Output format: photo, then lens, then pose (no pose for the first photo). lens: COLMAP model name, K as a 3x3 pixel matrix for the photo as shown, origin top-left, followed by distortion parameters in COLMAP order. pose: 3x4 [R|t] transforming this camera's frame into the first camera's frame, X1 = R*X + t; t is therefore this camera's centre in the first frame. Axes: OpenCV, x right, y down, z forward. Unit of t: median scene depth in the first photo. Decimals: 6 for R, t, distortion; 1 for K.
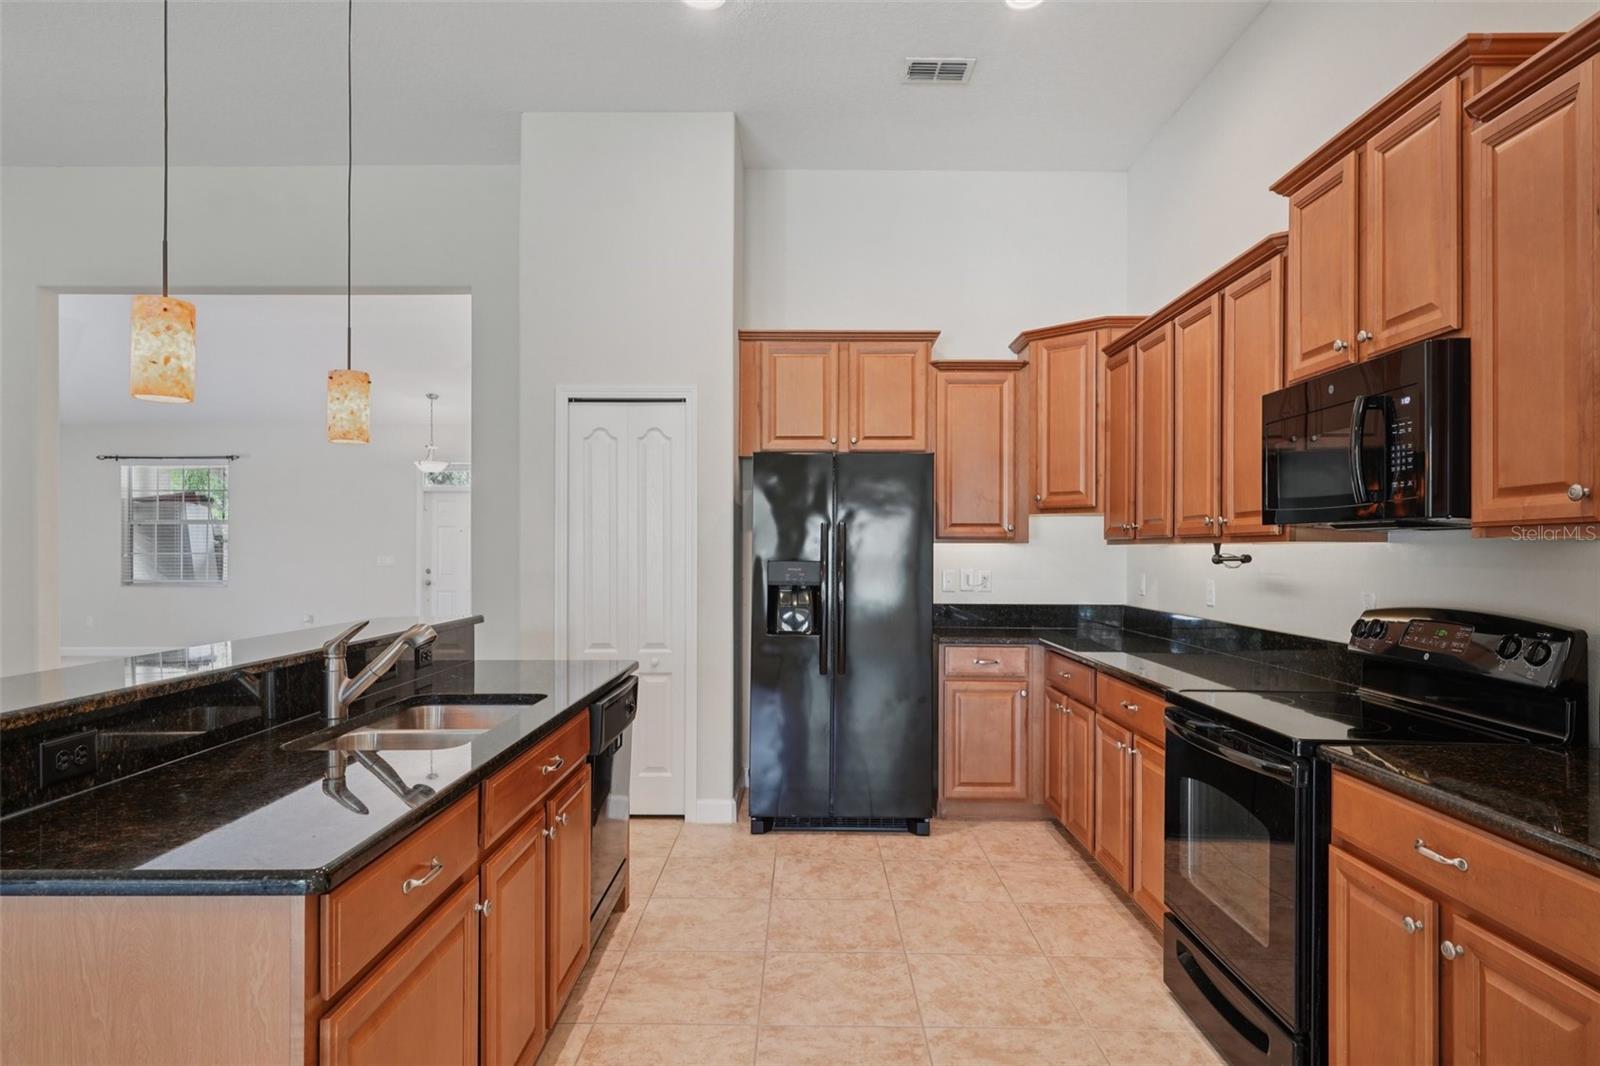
lens RADIAL K [[922.2, 0, 798.4], [0, 922.2, 541.0], [0, 0, 1]] dist [0.006896, 0.002568]
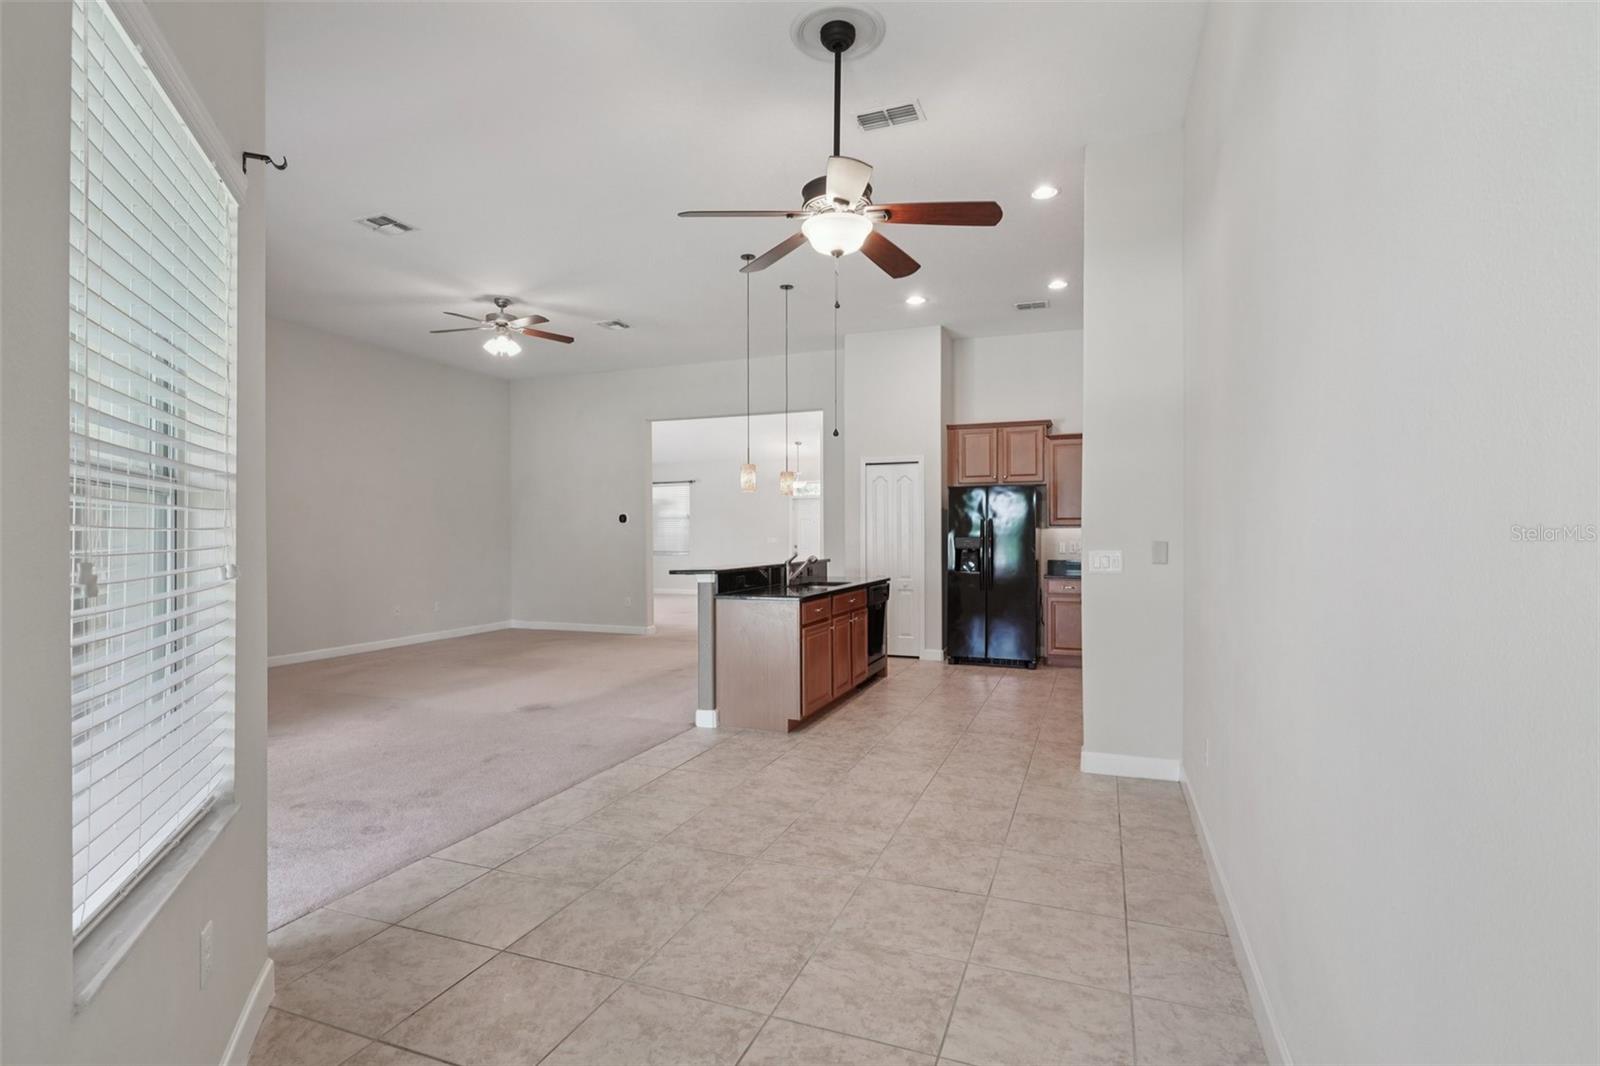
lens RADIAL K [[782.4, 0, 800.0], [0, 782.4, 533.0], [0, 0, 1]] dist [0.001757, 0.000123]
pose [[0.935836, -0.004038, -0.352412, 0.342652], [0.006880, 0.999953, 0.006812, -0.004658], [0.352368, -0.008799, 0.935820, -1.052833]]
